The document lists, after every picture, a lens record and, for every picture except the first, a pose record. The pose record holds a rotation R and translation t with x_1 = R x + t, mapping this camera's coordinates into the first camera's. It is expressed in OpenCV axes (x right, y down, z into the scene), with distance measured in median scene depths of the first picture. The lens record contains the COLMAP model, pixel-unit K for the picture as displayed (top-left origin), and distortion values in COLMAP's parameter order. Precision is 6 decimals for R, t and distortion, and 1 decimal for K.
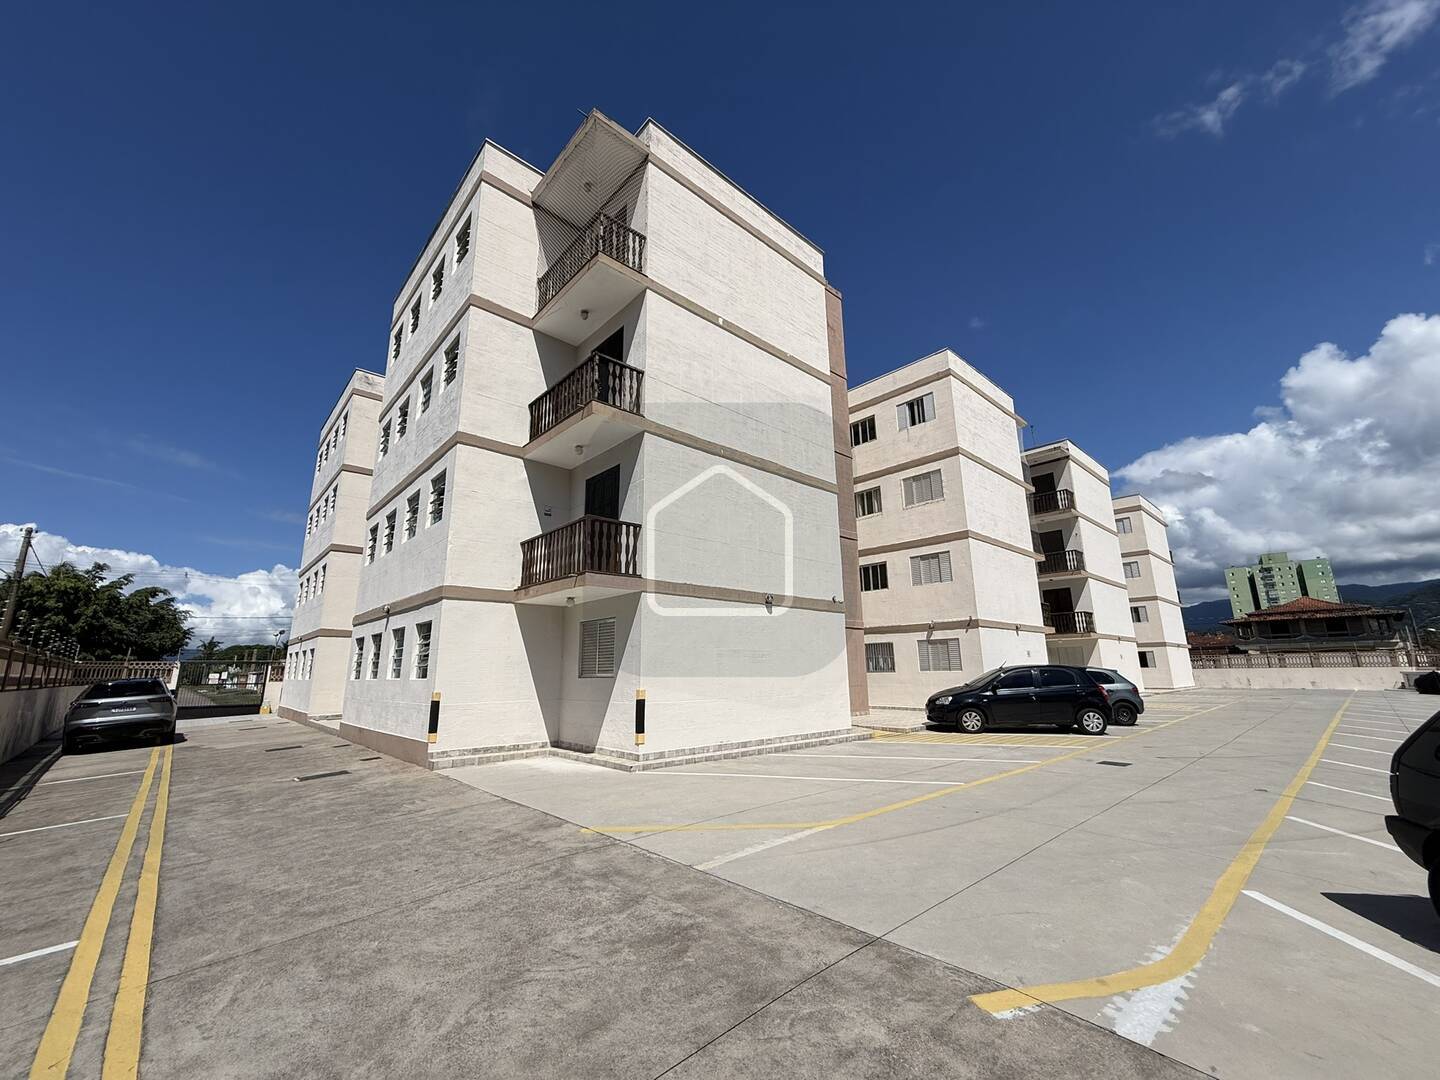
lens RADIAL K [[572.2, 0, 718.1], [0, 572.2, 541.6], [0, 0, 1]] dist [-0.001765, 0.000564]
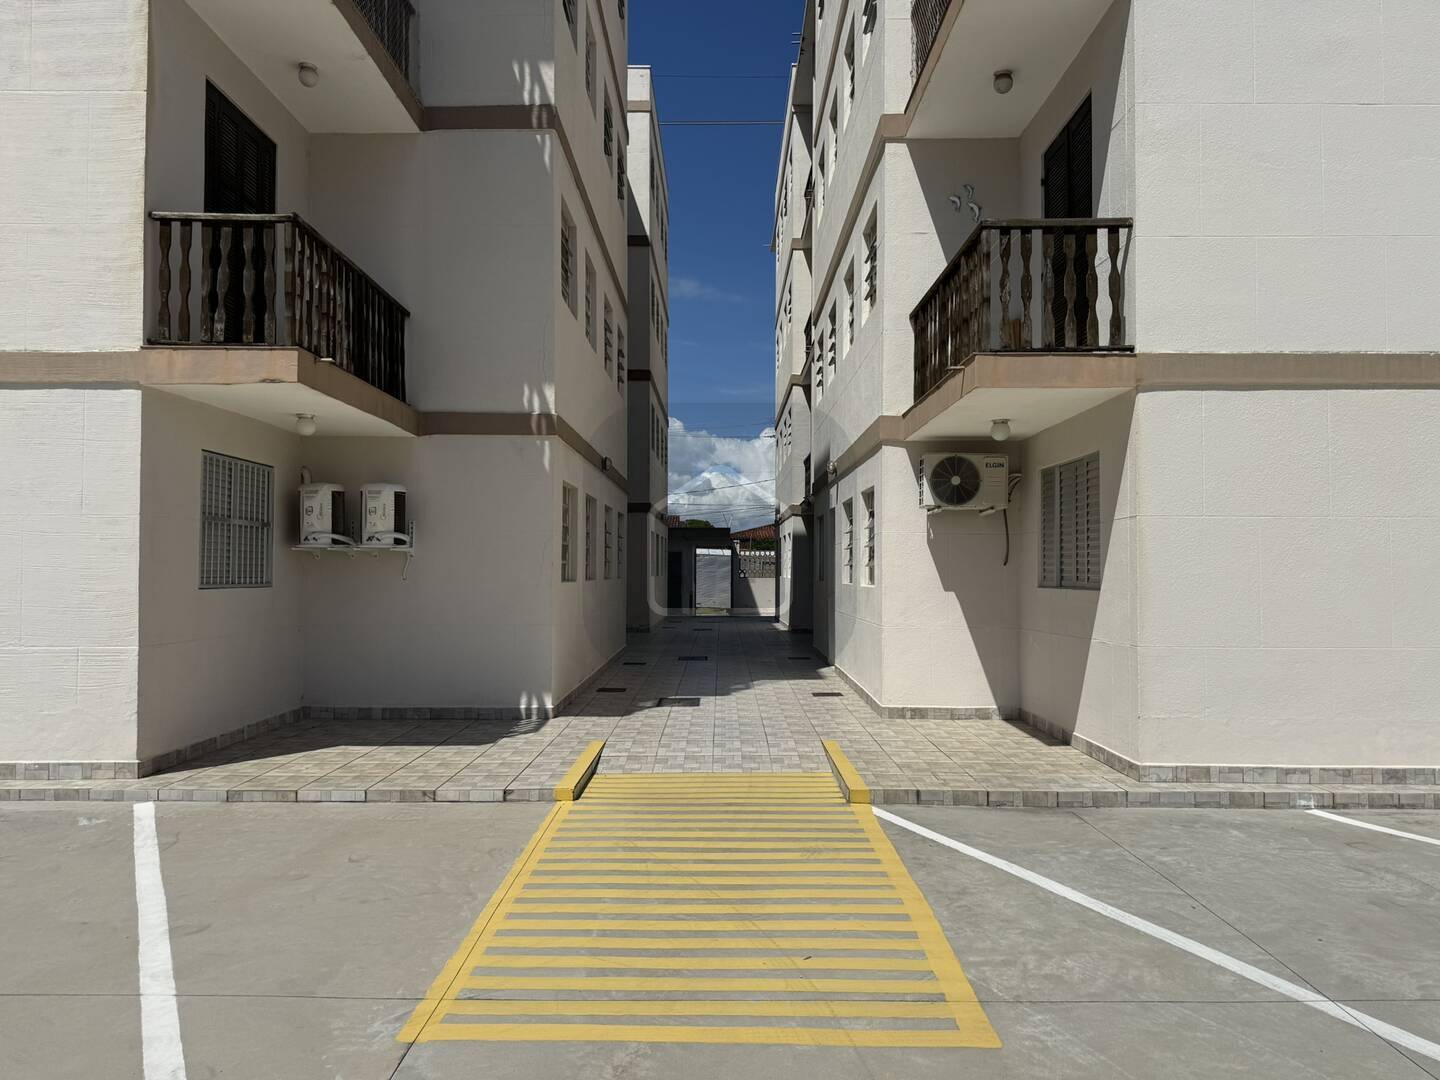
lens RADIAL K [[987.3, 0, 720.0], [0, 987.3, 540.0], [0, 0, 1]] dist [0.069204, 0.000427]
pose [[0.736447, 0.001190, -0.676494, 0.117210], [0.128052, 0.981675, 0.141127, 0.050046], [0.664265, -0.190559, 0.722799, 0.239243]]
